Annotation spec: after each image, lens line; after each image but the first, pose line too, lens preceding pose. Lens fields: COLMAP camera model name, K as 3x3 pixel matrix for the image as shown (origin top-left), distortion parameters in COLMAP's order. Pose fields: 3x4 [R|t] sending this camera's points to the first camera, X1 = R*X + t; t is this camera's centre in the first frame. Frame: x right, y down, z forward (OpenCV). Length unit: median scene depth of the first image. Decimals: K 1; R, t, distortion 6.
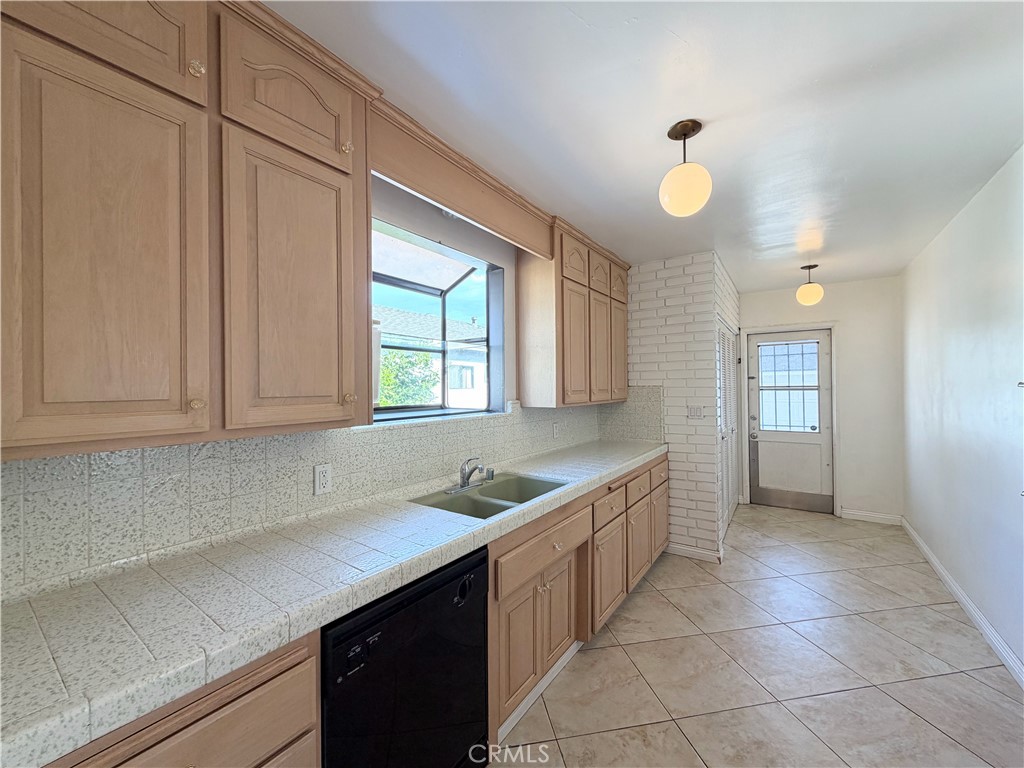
lens RADIAL K [[408.5, 0, 512.0], [0, 408.5, 384.0], [0, 0, 1]] dist [0.000871, 0.000346]
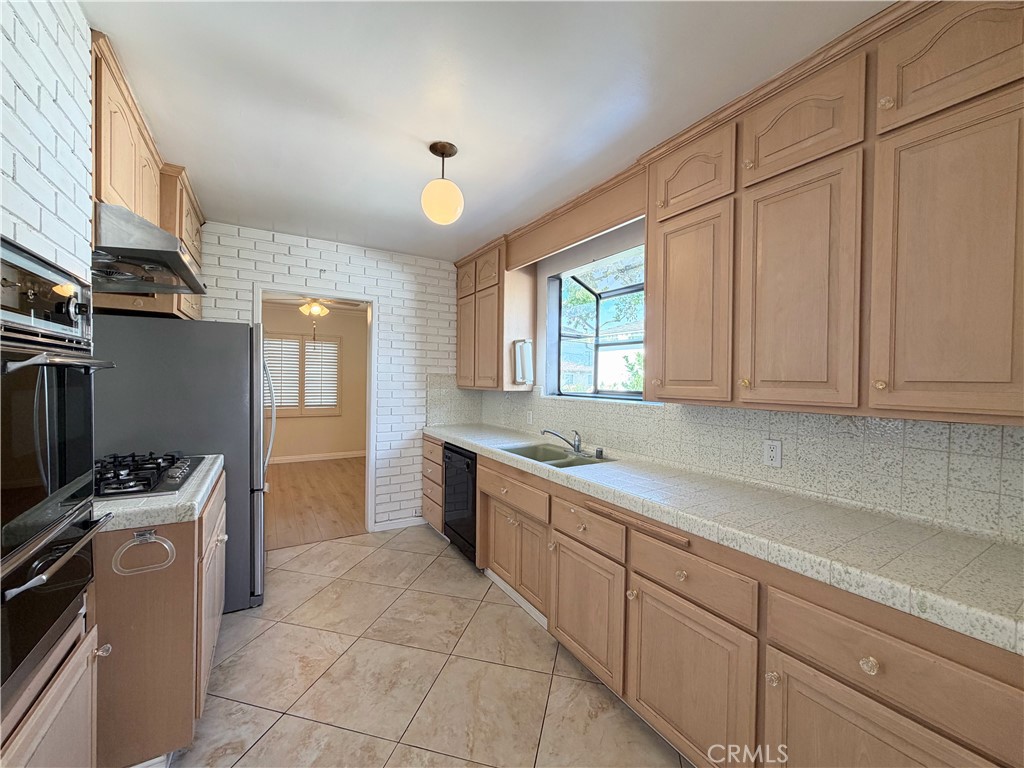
lens RADIAL K [[408.5, 0, 512.0], [0, 408.5, 384.0], [0, 0, 1]] dist [0.000871, 0.000346]
pose [[-0.401608, 0.014286, -0.915700, 0.899638], [-0.003064, 0.999852, 0.016943, 0.013509], [0.915807, 0.009611, -0.401505, 1.052128]]
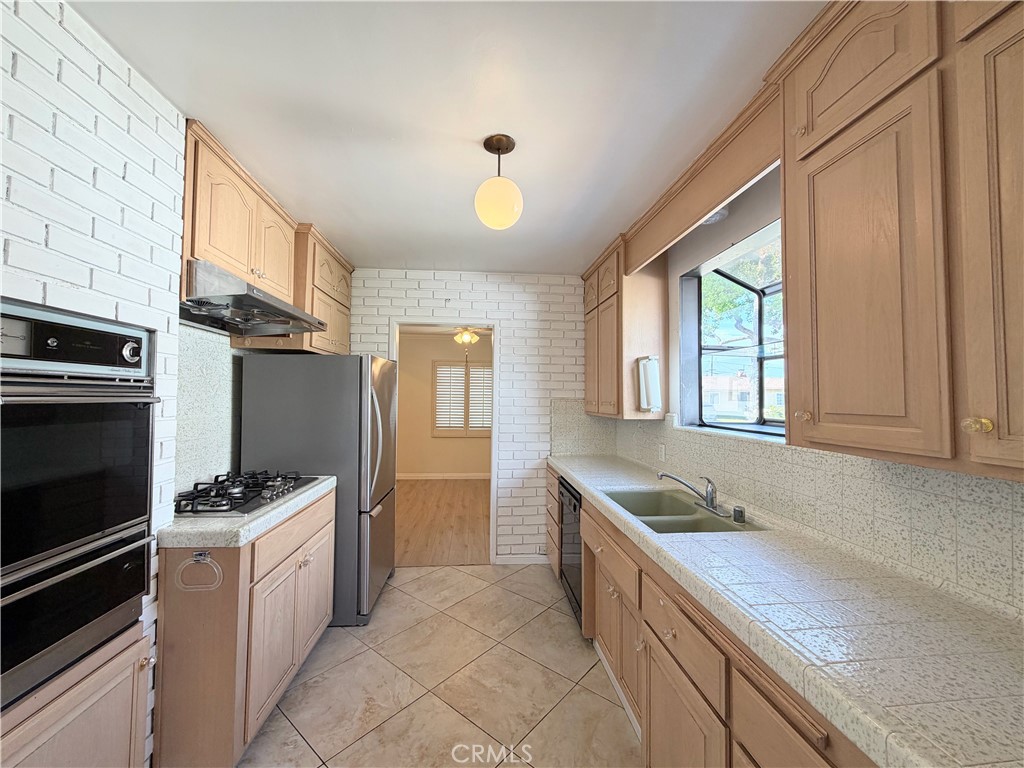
lens RADIAL K [[408.5, 0, 512.0], [0, 408.5, 384.0], [0, 0, 1]] dist [0.000871, 0.000346]
pose [[-0.761807, -0.018730, -0.647533, 0.661847], [0.003856, 0.999433, -0.033445, 0.000682], [0.647792, -0.027976, -0.761303, 1.129121]]
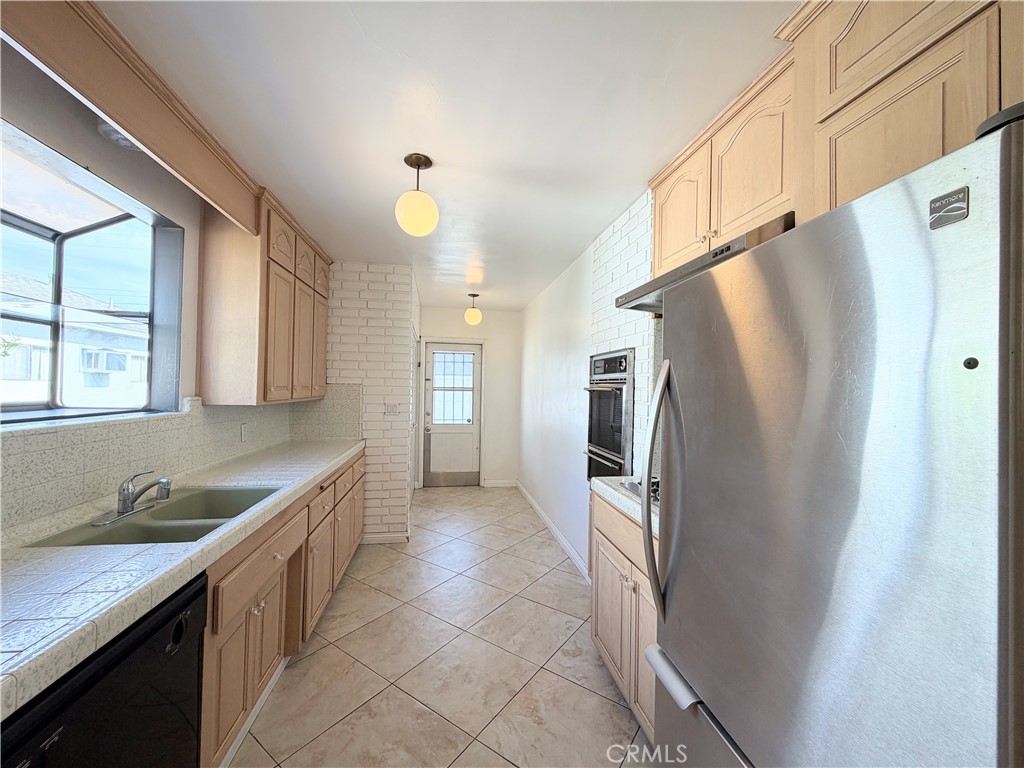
lens RADIAL K [[408.5, 0, 512.0], [0, 408.5, 384.0], [0, 0, 1]] dist [0.000871, 0.000346]
pose [[0.711706, 0.028931, 0.701882, -0.114720], [-0.029583, 0.999500, -0.011202, 0.005934], [-0.701854, -0.012791, 0.712206, -0.007220]]
